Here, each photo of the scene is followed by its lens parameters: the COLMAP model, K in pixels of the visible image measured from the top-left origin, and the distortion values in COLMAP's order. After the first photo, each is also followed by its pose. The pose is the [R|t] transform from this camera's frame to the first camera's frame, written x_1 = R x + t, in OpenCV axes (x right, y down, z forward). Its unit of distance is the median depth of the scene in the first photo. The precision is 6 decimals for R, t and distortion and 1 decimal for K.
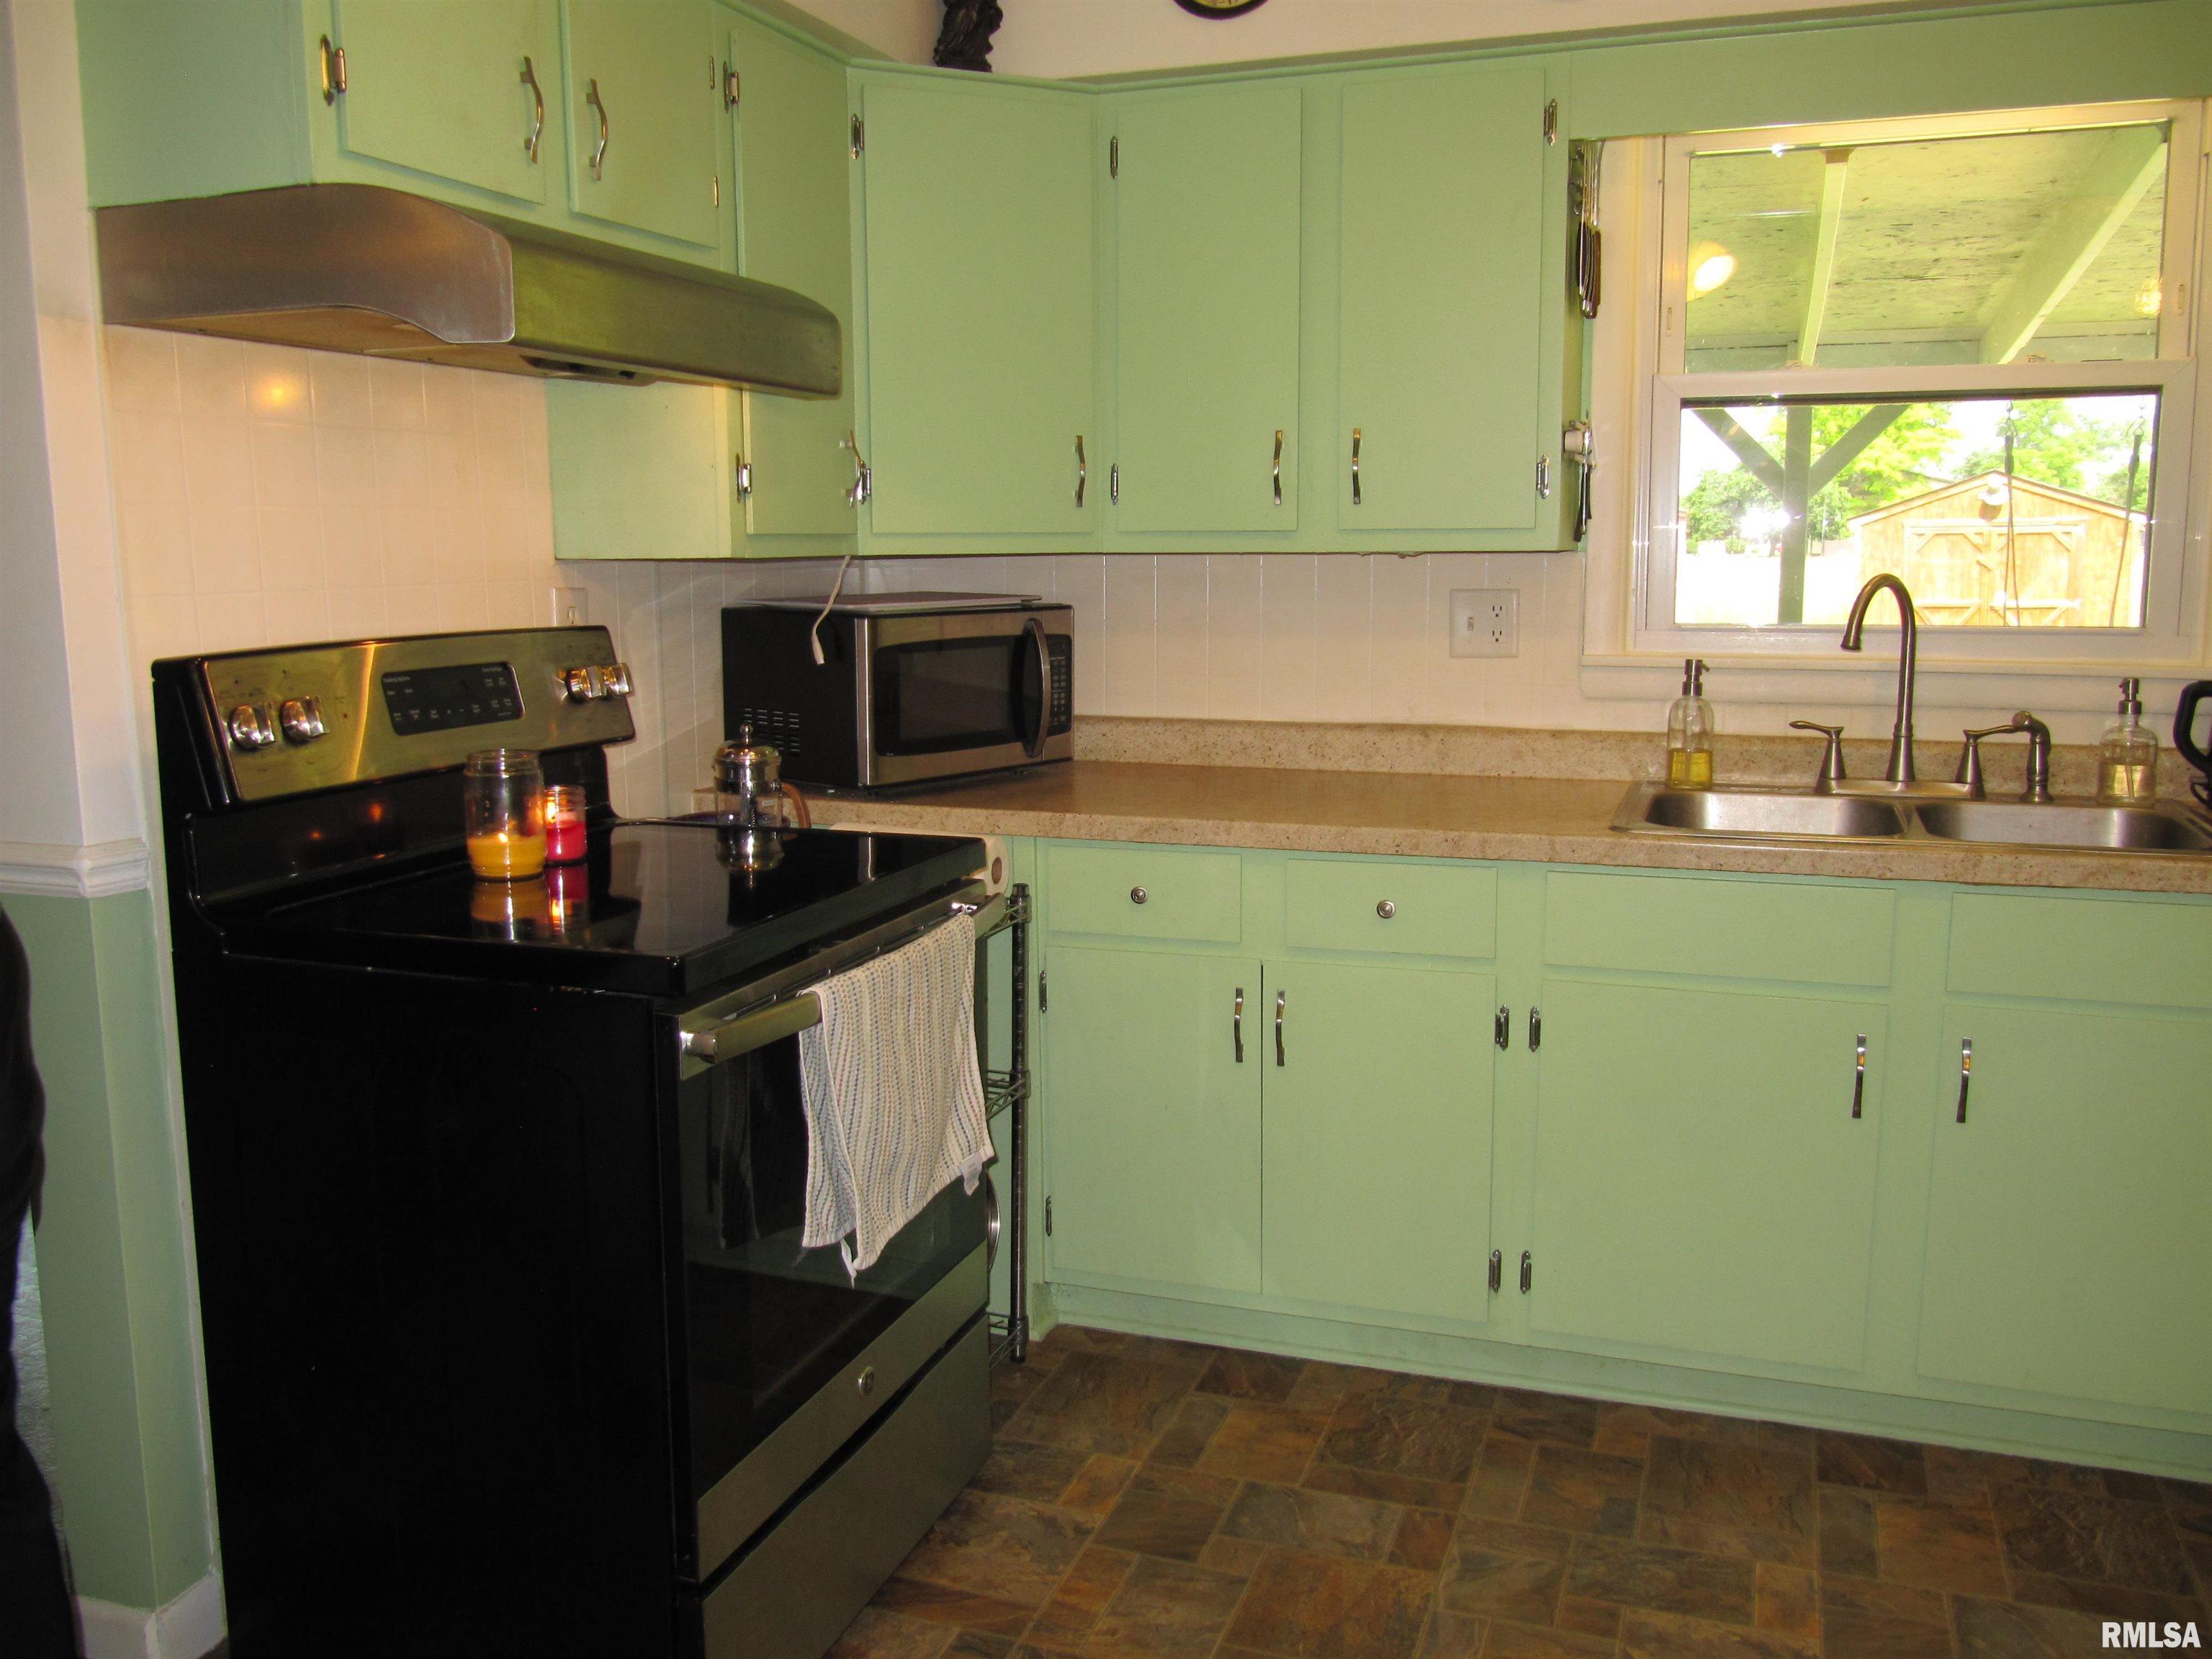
lens RADIAL K [[1823.8, 0, 1111.5], [0, 1823.8, 837.3], [0, 0, 1]] dist [-0.051679, 0.018064]
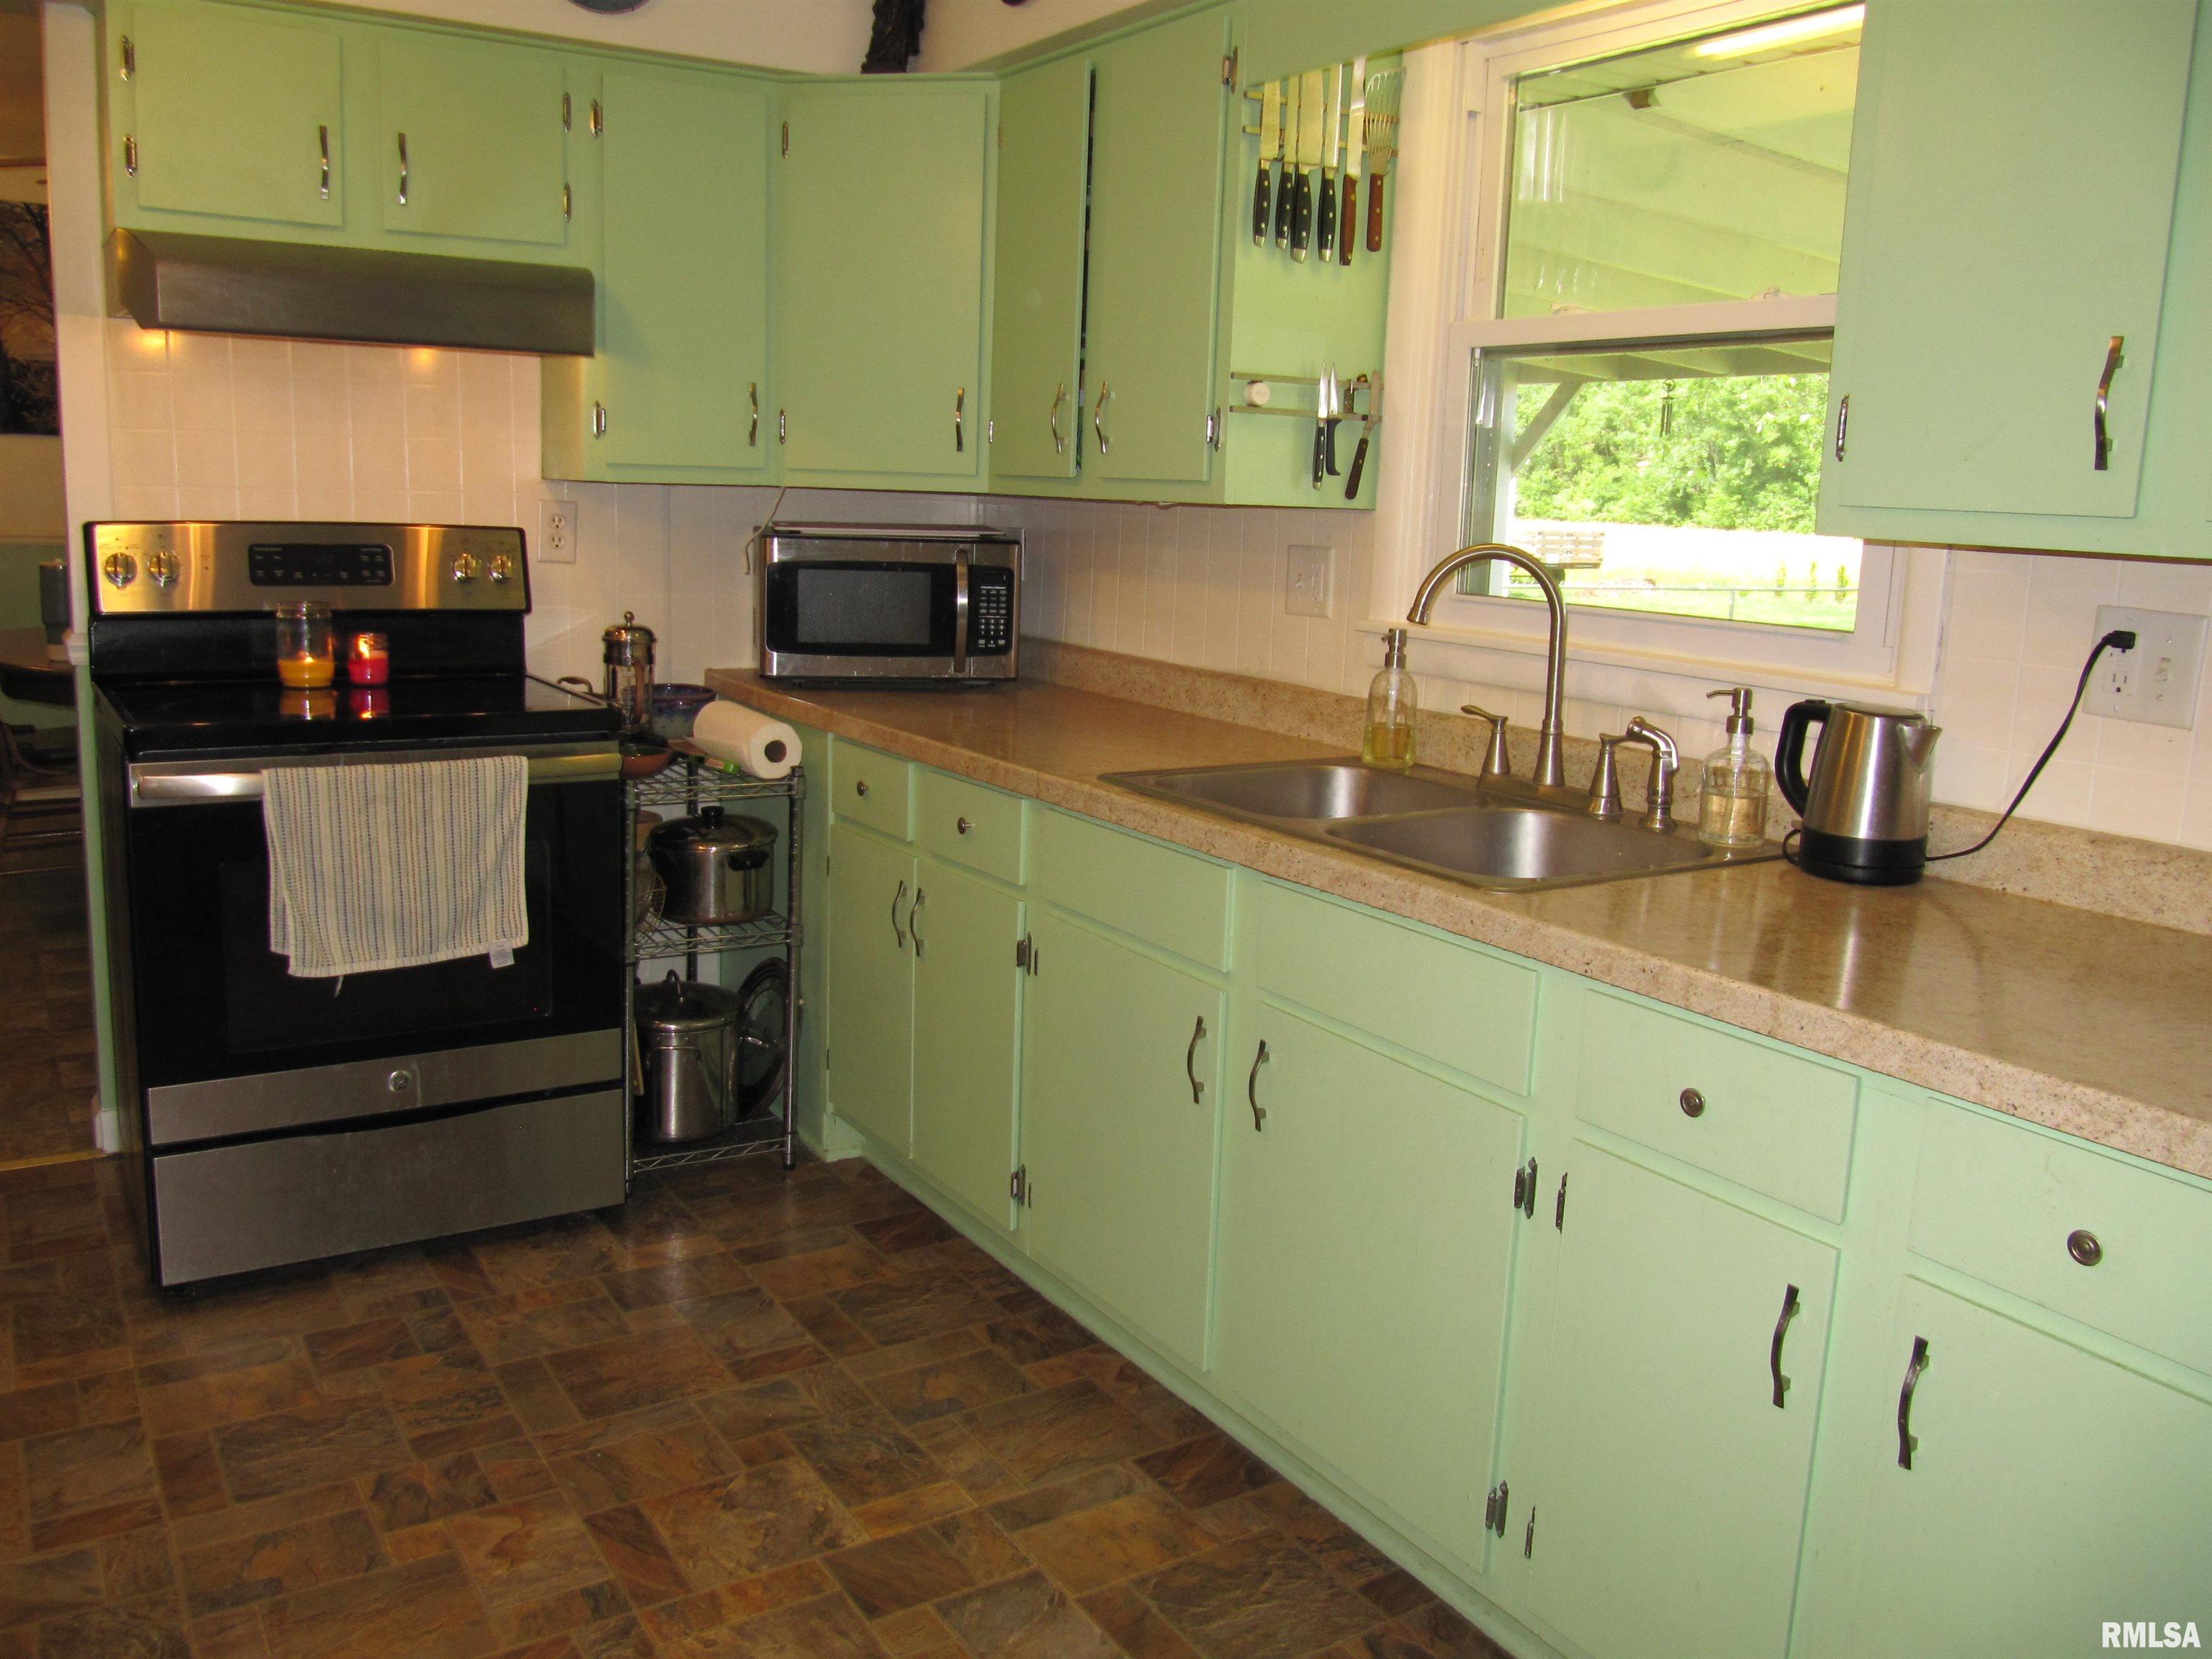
lens RADIAL K [[1823.8, 0, 1111.5], [0, 1823.8, 837.3], [0, 0, 1]] dist [-0.051679, 0.018064]
pose [[0.786451, 0.152304, -0.598580, 0.851612], [-0.138649, 0.987921, 0.069203, -0.040182], [0.601890, 0.028568, 0.798068, 0.182007]]
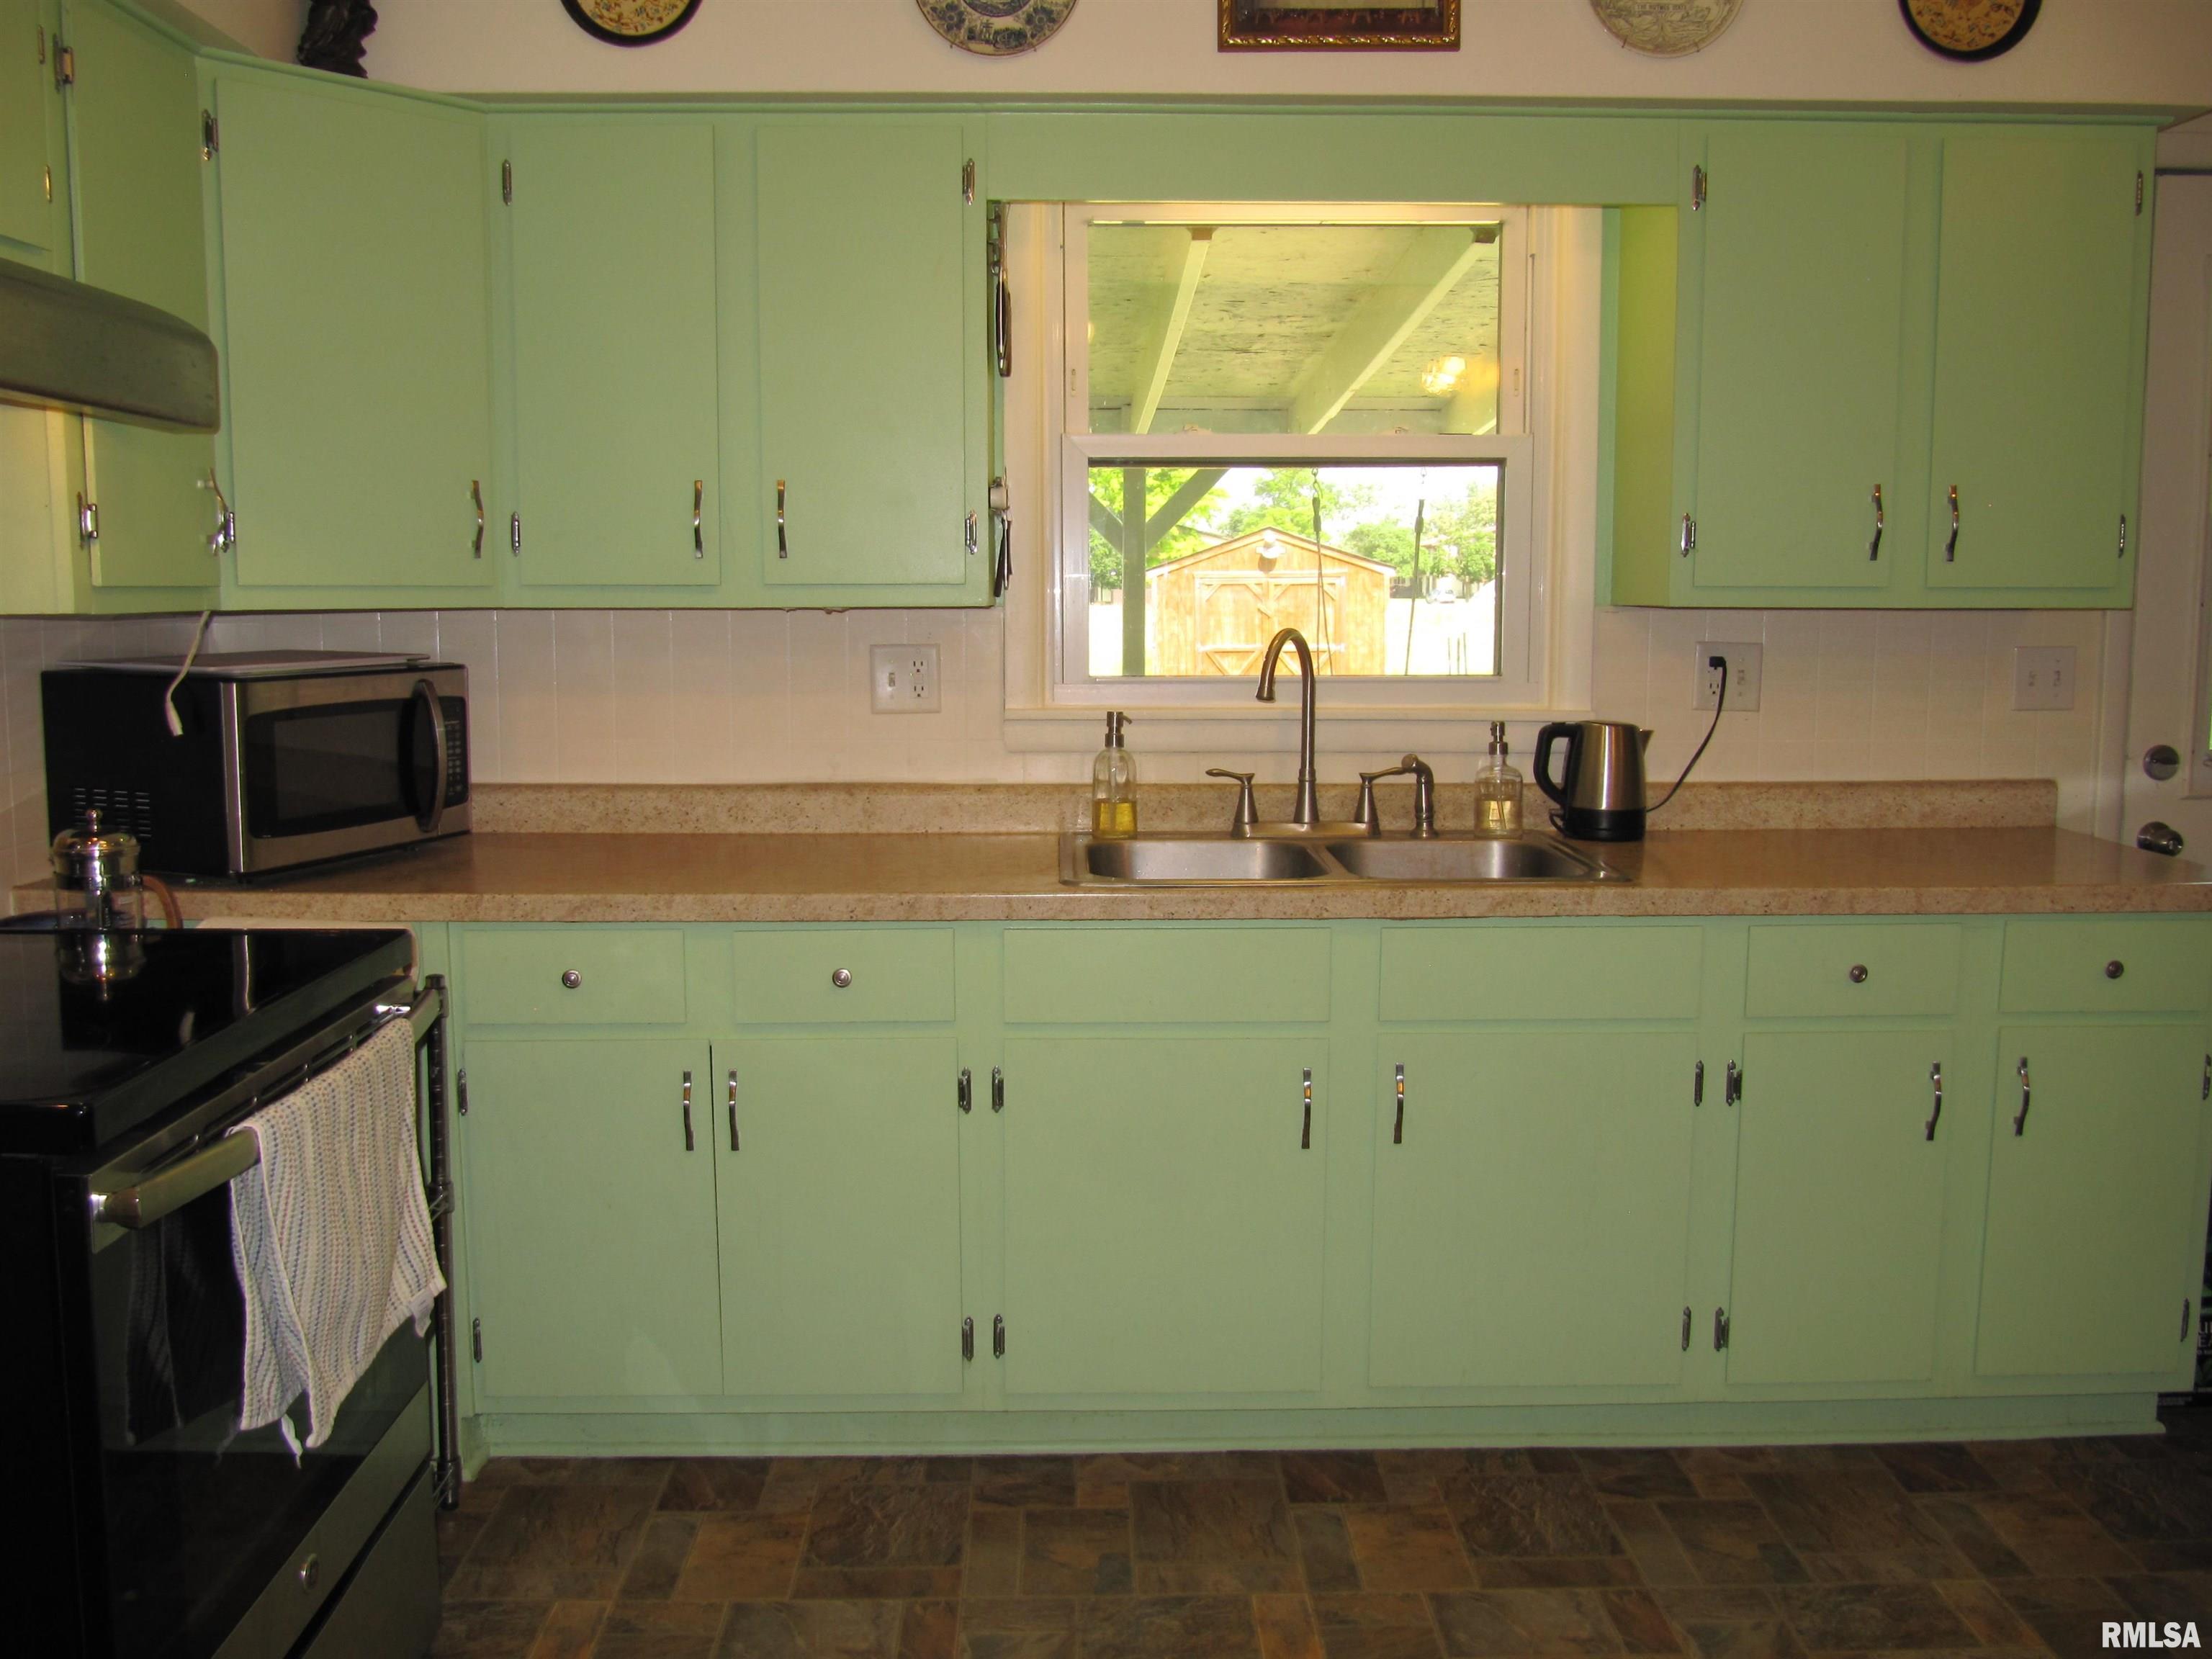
lens RADIAL K [[1825.8, 0, 1107.9], [0, 1825.8, 818.4], [0, 0, 1]] dist [-0.057344, 0.029181]
pose [[0.932542, -0.036689, 0.359193, -0.059510], [0.049665, 0.998402, -0.026961, -0.011303], [-0.357630, 0.042982, 0.932874, 0.046365]]
